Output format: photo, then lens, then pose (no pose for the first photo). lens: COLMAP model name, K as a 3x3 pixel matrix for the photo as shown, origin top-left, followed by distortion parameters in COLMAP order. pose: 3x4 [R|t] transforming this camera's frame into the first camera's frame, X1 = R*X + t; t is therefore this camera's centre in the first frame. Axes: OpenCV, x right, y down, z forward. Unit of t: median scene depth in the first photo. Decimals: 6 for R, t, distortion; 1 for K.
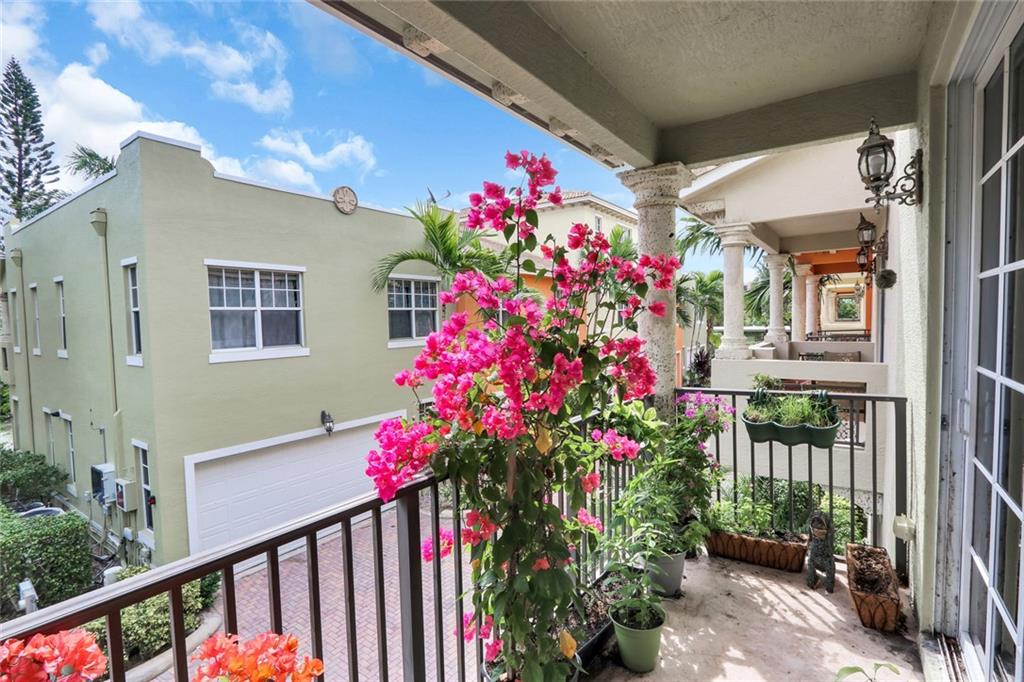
lens RADIAL K [[480.4, 0, 514.2], [0, 480.4, 339.7], [0, 0, 1]] dist [-0.014764, 0.000557]
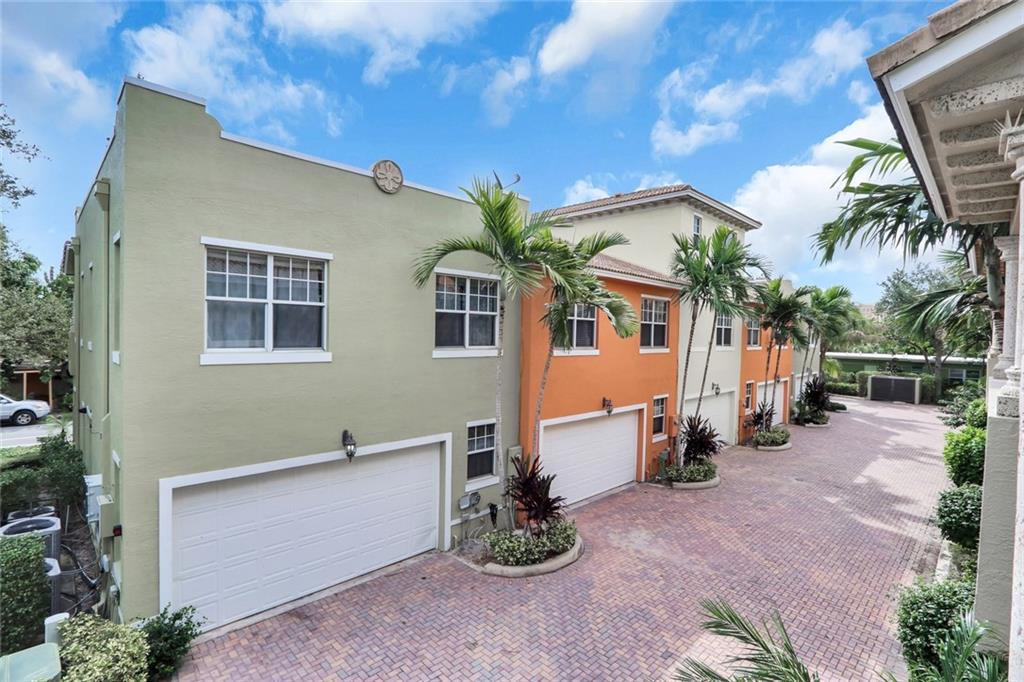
lens RADIAL K [[480.4, 0, 512.6], [0, 480.4, 341.5], [0, 0, 1]] dist [-0.014764, 0.000557]
pose [[0.984018, 0.044636, -0.172387, 0.015847], [-0.048990, 0.998577, -0.021084, 0.000561], [0.171200, 0.029193, 0.984804, 0.226894]]
